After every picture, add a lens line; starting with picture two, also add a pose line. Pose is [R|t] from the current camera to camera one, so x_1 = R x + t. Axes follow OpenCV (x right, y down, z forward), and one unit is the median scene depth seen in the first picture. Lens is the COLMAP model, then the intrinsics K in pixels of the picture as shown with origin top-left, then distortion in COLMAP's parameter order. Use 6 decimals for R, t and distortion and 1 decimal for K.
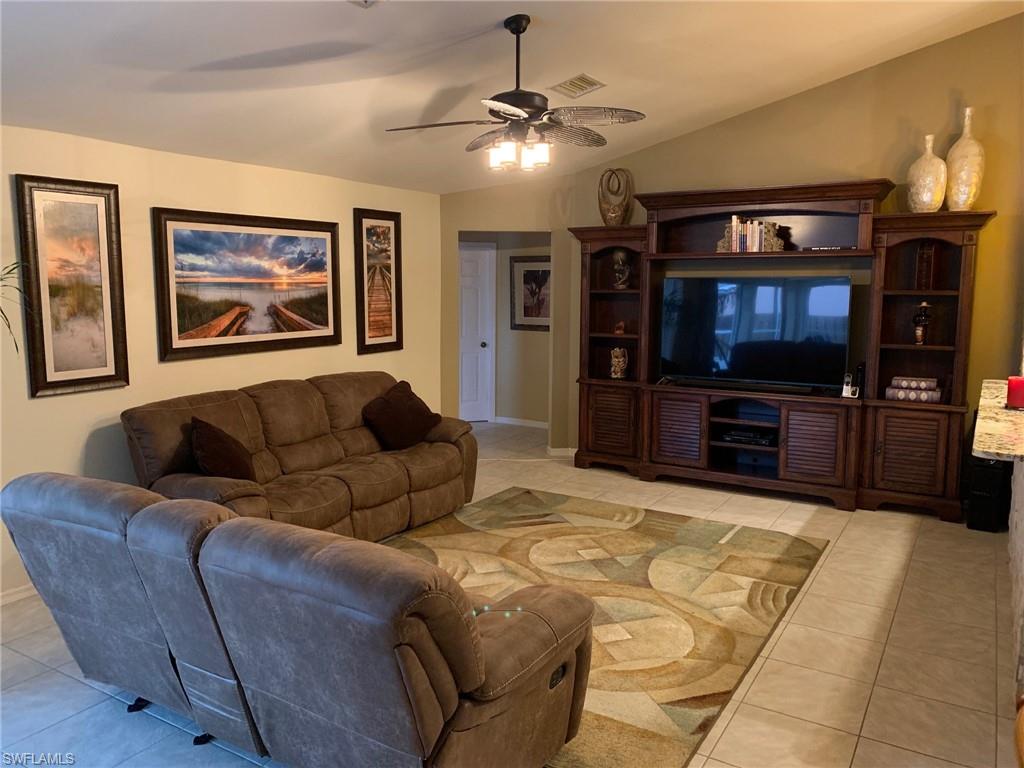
lens RADIAL K [[787.7, 0, 513.8], [0, 787.7, 383.8], [0, 0, 1]] dist [0.040405, -0.052587]
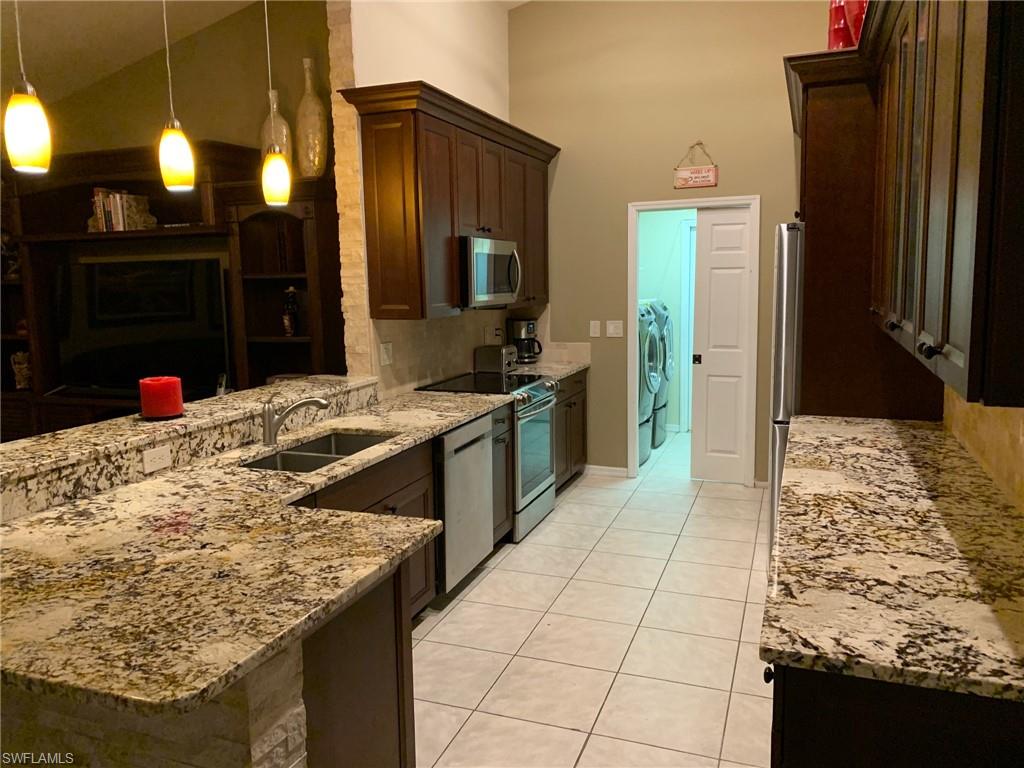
lens RADIAL K [[787.7, 0, 493.2], [0, 787.7, 376.8], [0, 0, 1]] dist [0.040405, -0.052587]
pose [[0.985126, -0.045099, 0.165812, 0.584683], [0.045769, 0.998952, -0.000221, 0.004244], [-0.165628, 0.007807, 0.986157, 0.125255]]
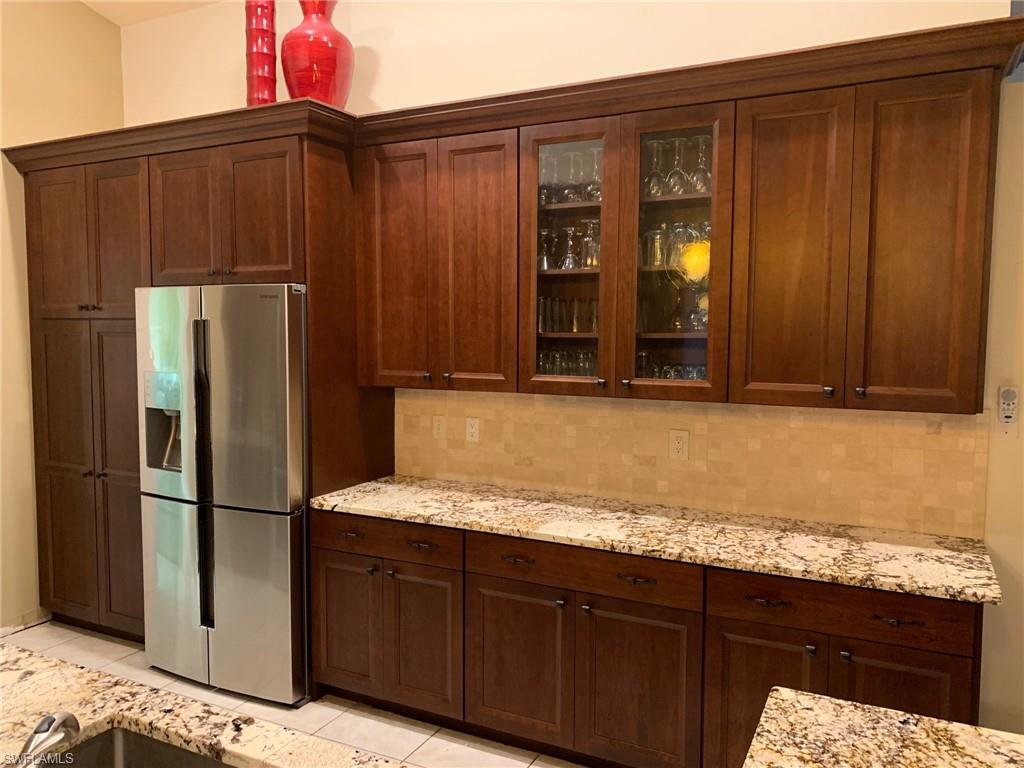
lens RADIAL K [[787.7, 0, 509.1], [0, 787.7, 379.7], [0, 0, 1]] dist [0.040405, -0.052587]
pose [[-0.079870, -0.075885, 0.993913, 0.352478], [0.129453, 0.987864, 0.085826, -0.071583], [-0.988364, 0.135520, -0.069077, 0.620580]]
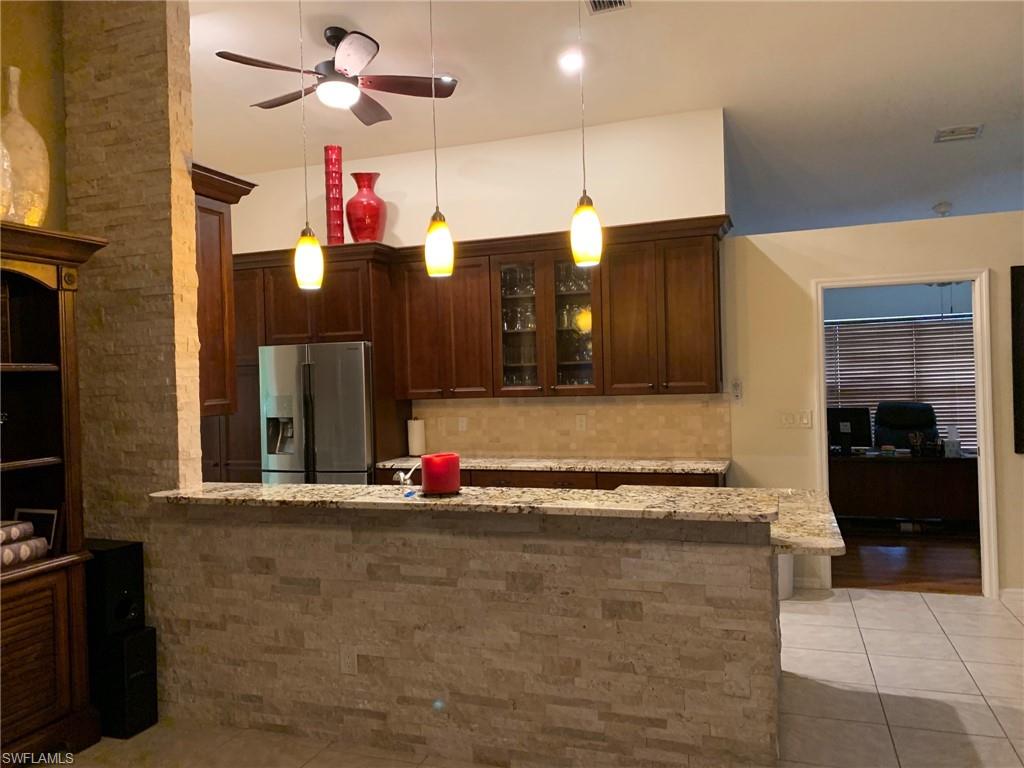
lens RADIAL K [[787.7, 0, 506.9], [0, 787.7, 381.8], [0, 0, 1]] dist [0.040405, -0.052587]
pose [[-0.207059, -0.004105, 0.978320, -0.100937], [0.158790, 0.986591, 0.037747, -0.069296], [-0.965356, 0.163163, -0.203630, 0.766578]]
